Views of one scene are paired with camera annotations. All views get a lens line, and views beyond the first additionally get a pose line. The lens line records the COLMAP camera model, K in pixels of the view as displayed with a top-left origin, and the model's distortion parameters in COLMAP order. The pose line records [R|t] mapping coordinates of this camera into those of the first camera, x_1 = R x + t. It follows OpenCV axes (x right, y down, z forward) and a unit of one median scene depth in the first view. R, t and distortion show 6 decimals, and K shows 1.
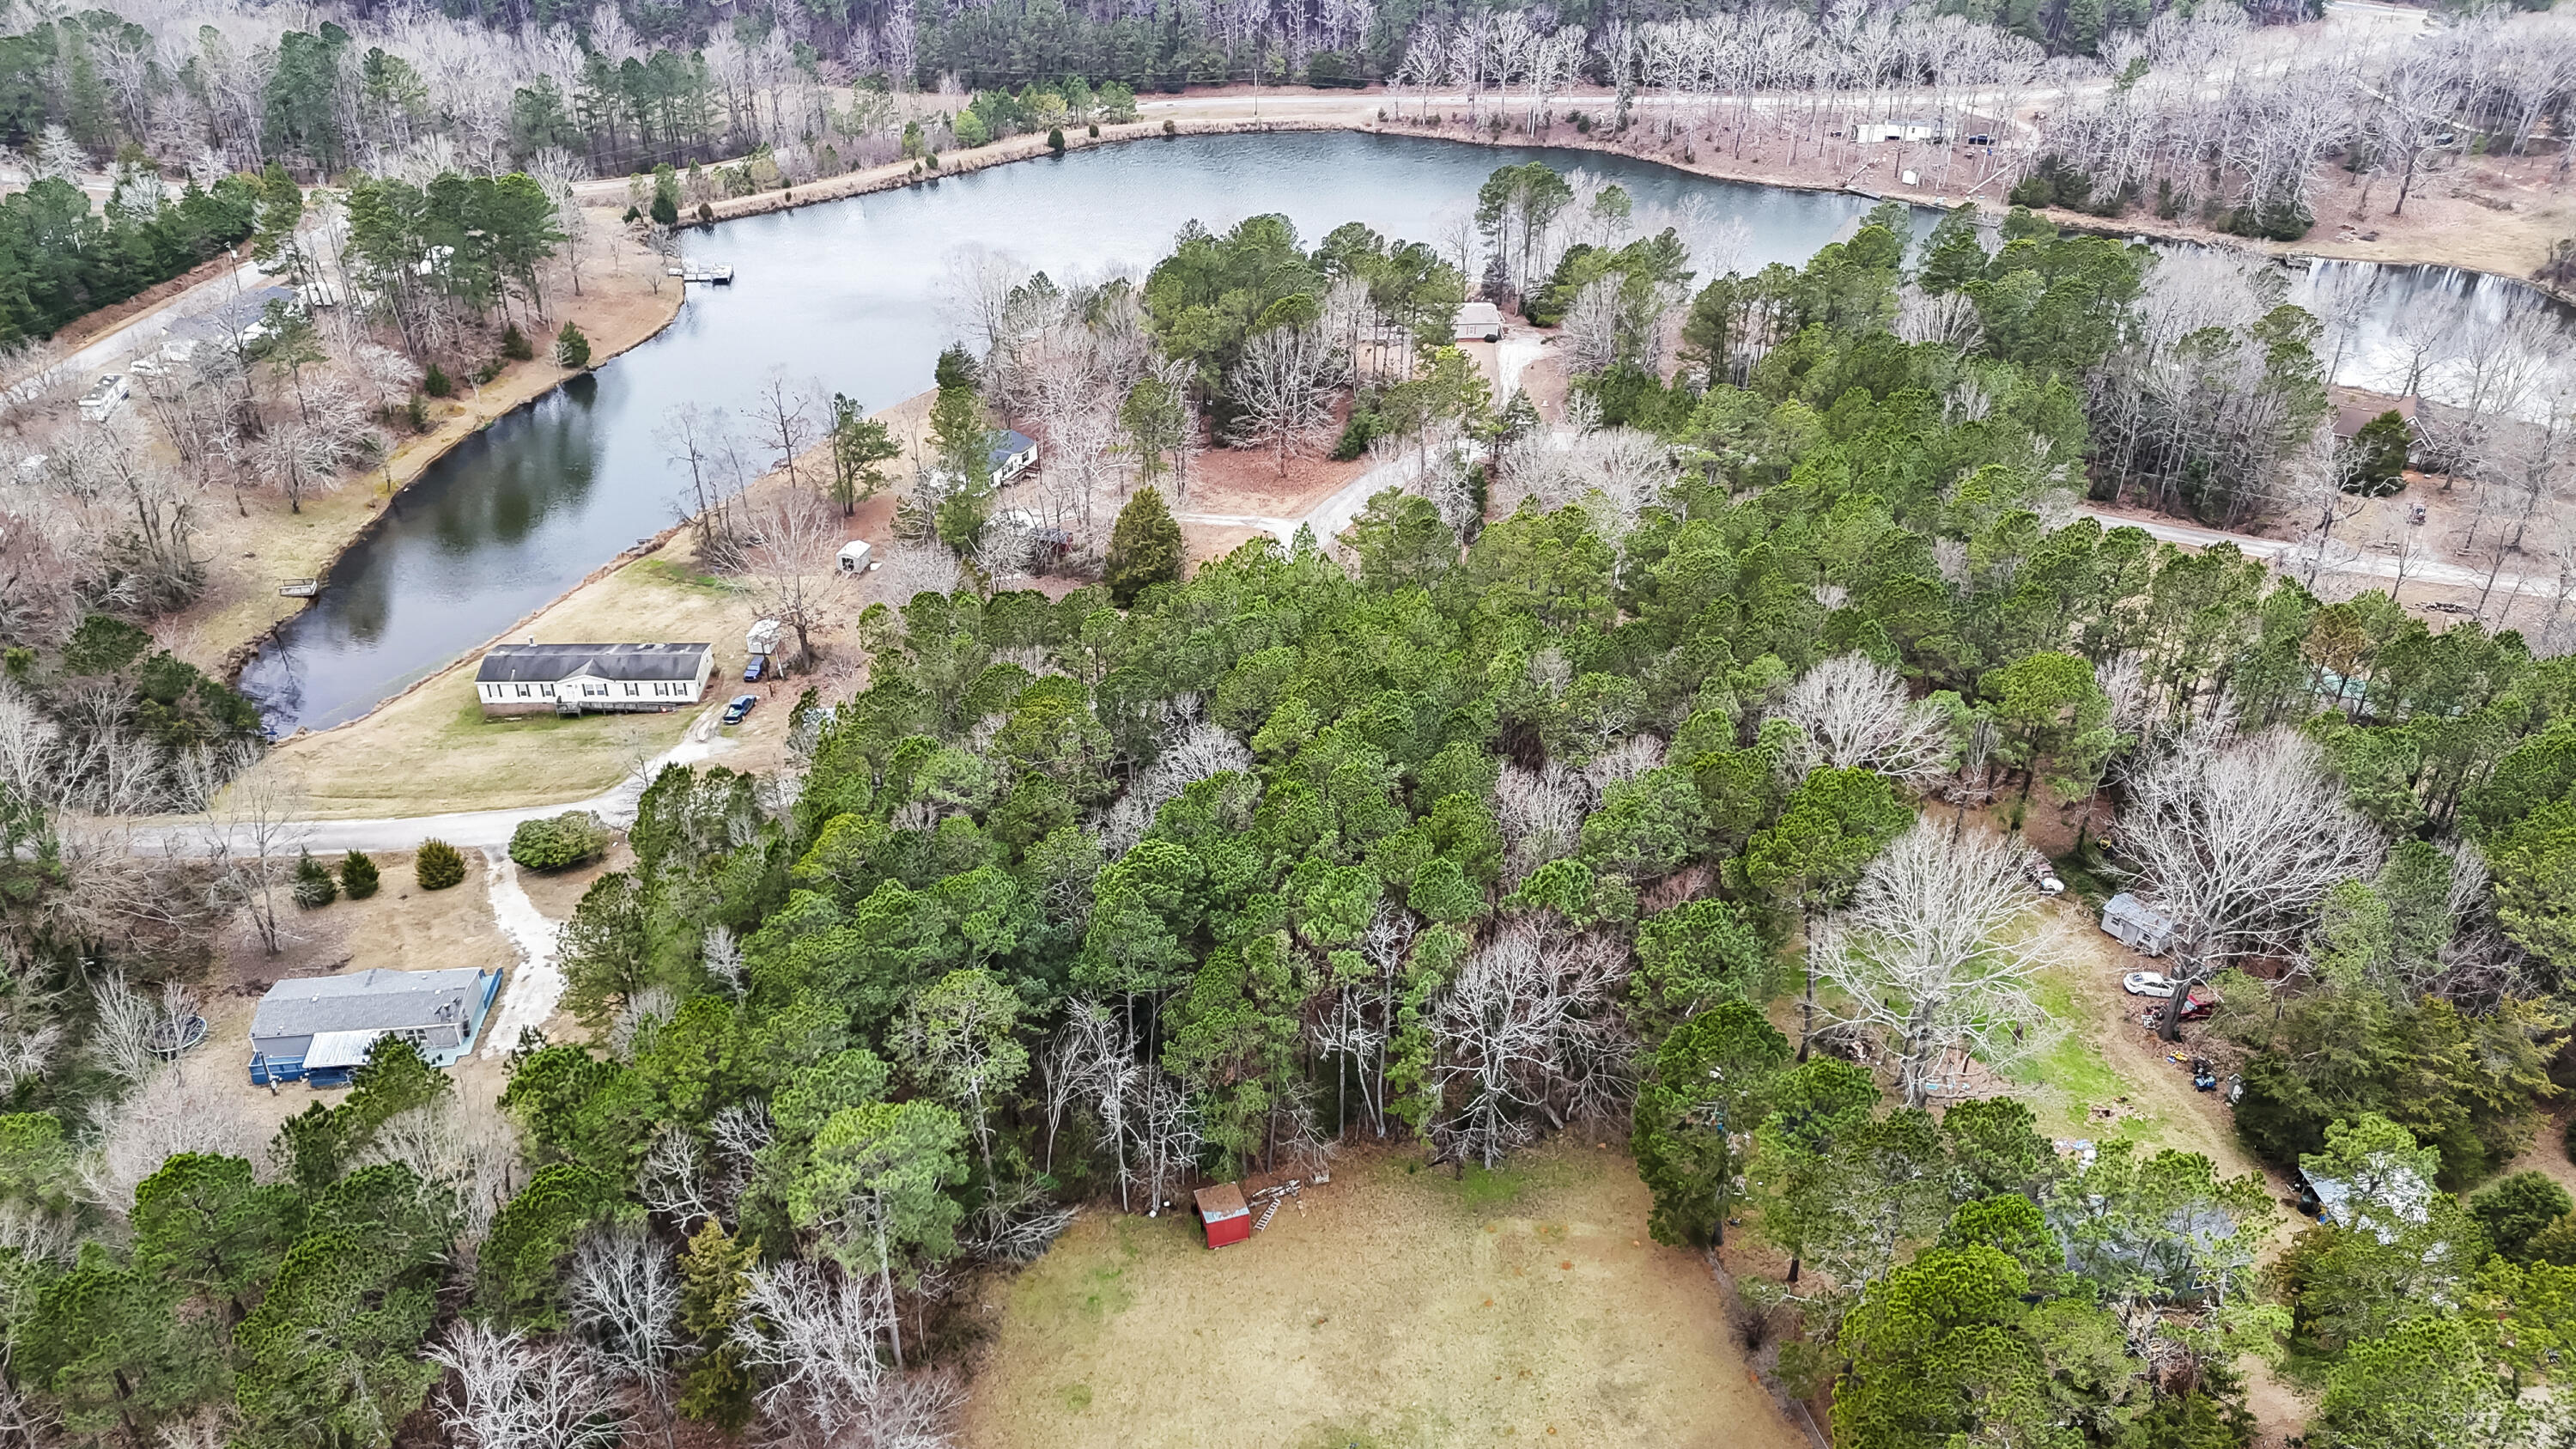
lens RADIAL K [[1905.6, 0, 1280.3], [0, 1905.6, 742.3], [0, 0, 1]] dist [0.083796, -0.093180]
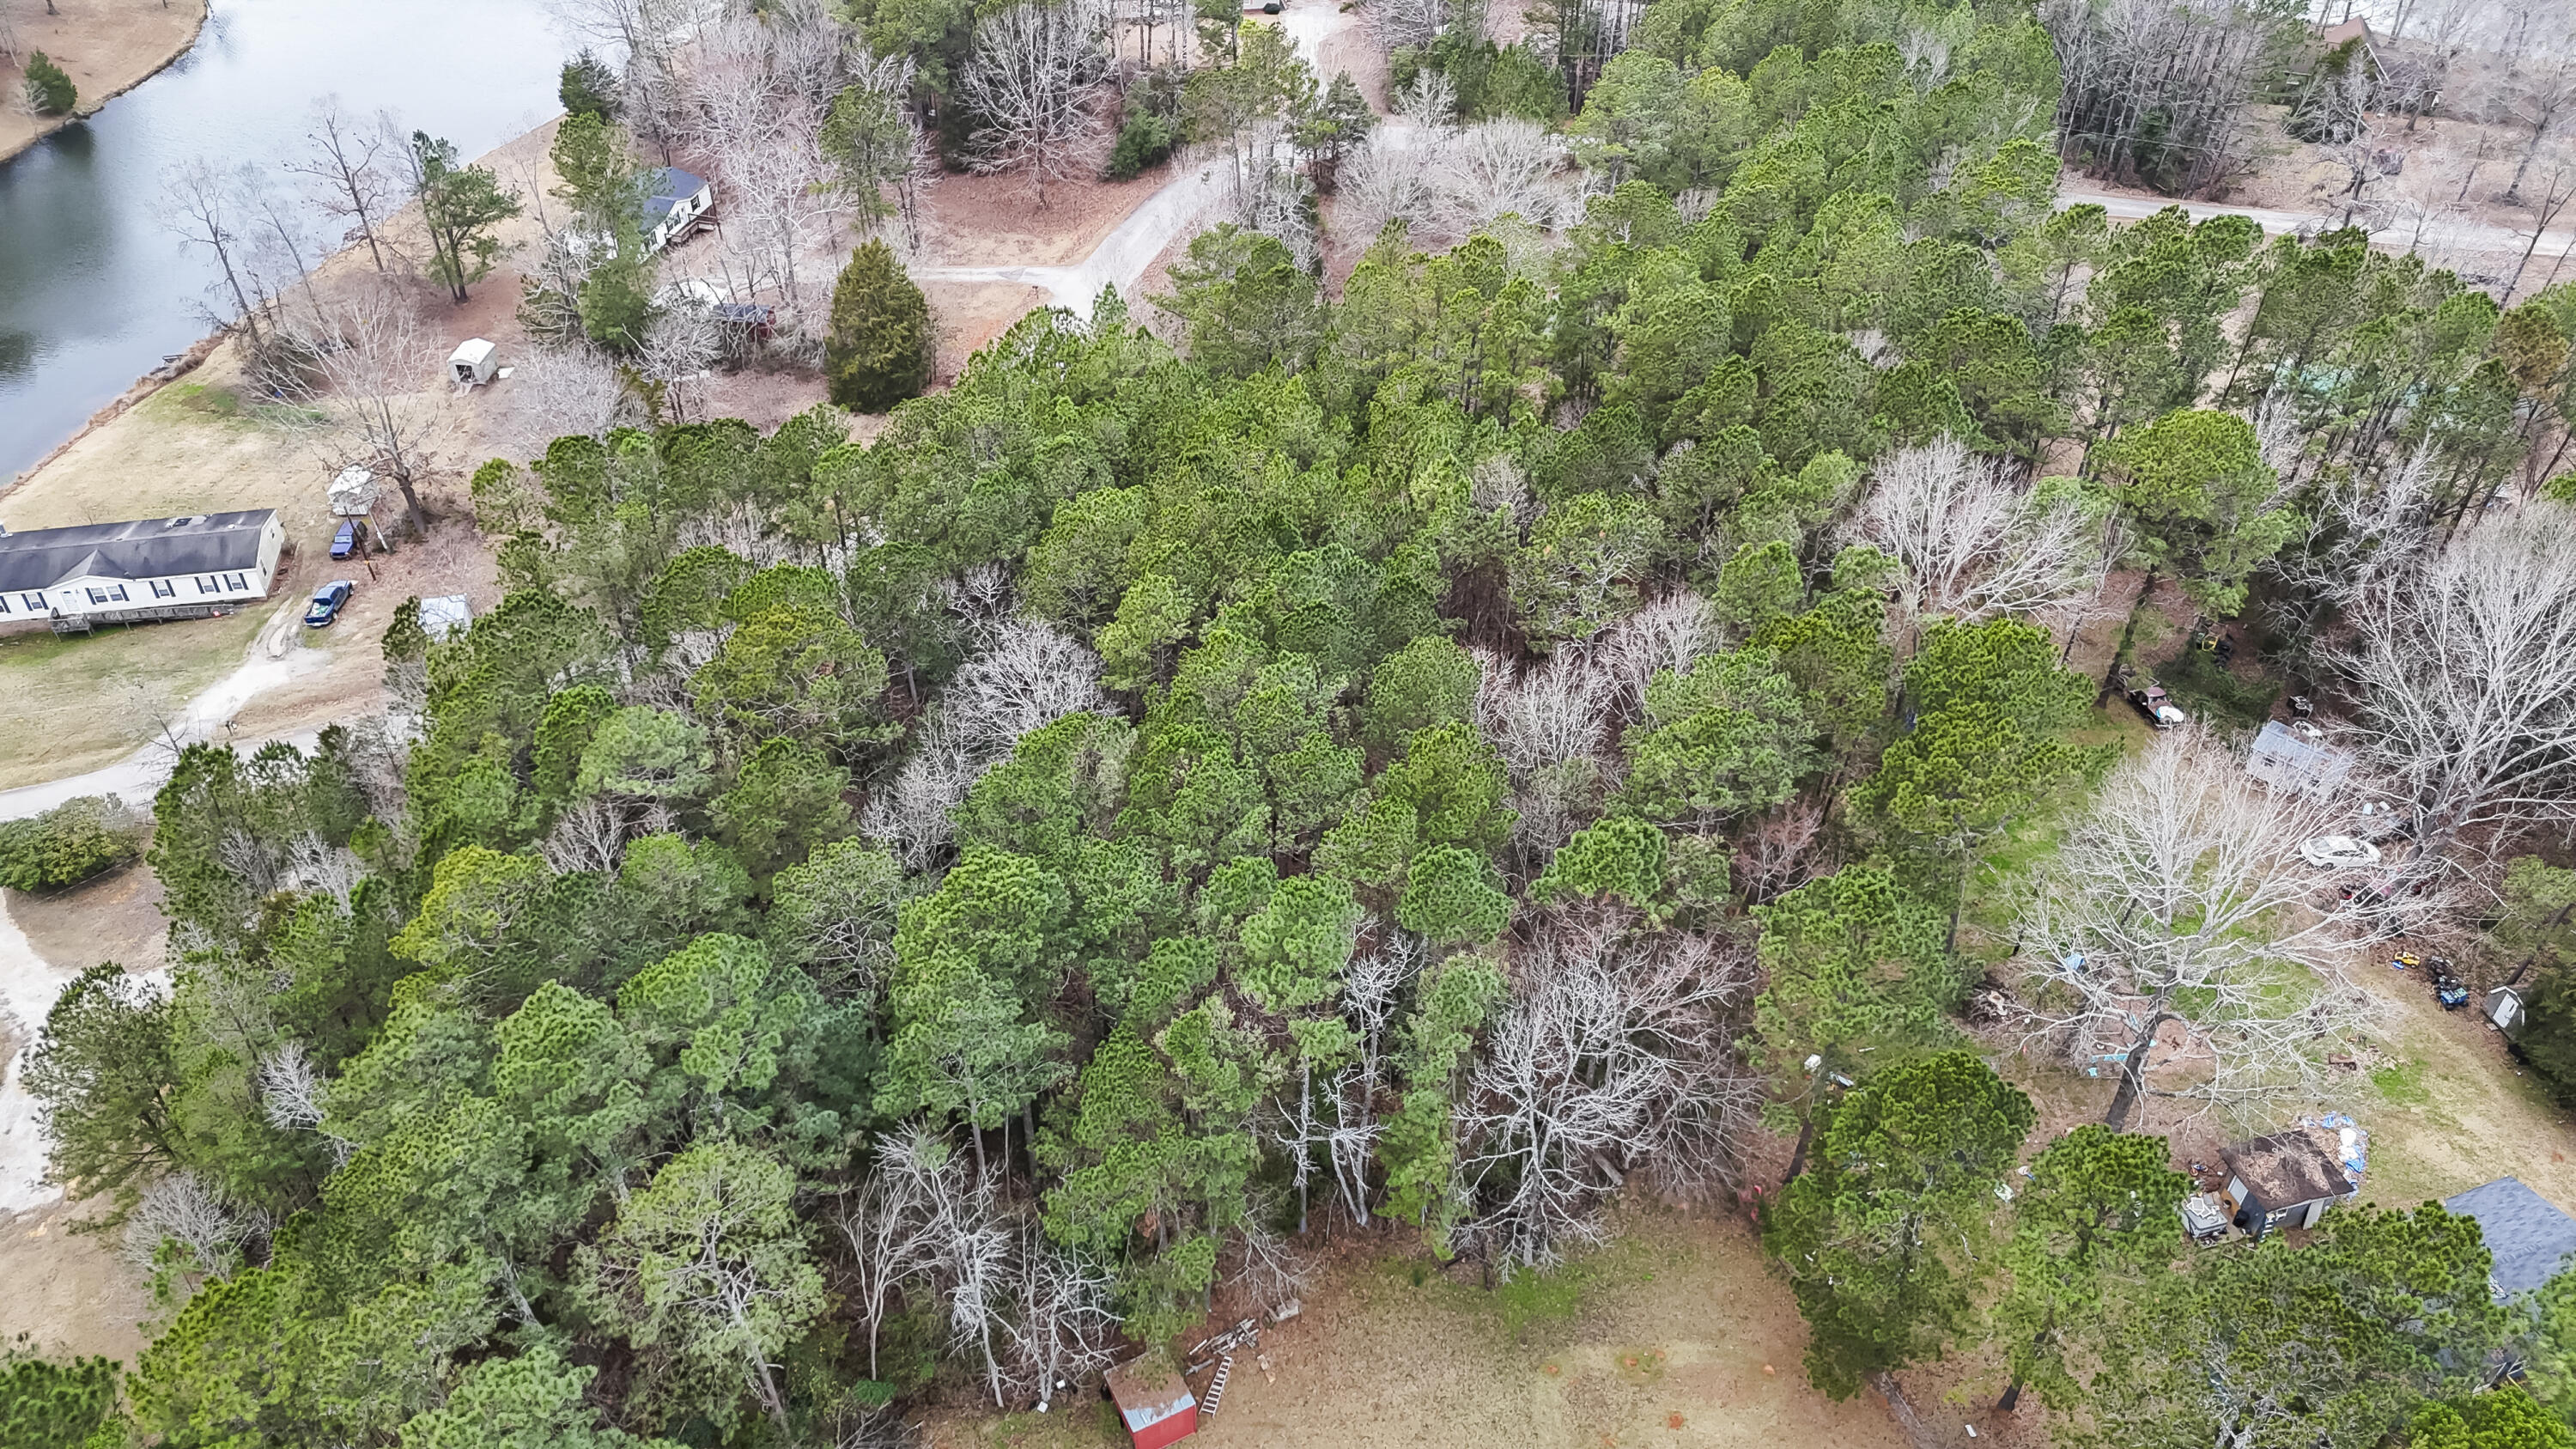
lens RADIAL K [[1883.0, 0, 1290.7], [0, 1883.0, 733.3], [0, 0, 1]] dist [0.038199, -0.021540]
pose [[0.985375, -0.106307, 0.133175, -0.028715], [0.084972, 0.983976, 0.156749, -0.049287], [-0.147704, -0.143140, 0.978619, 0.247504]]
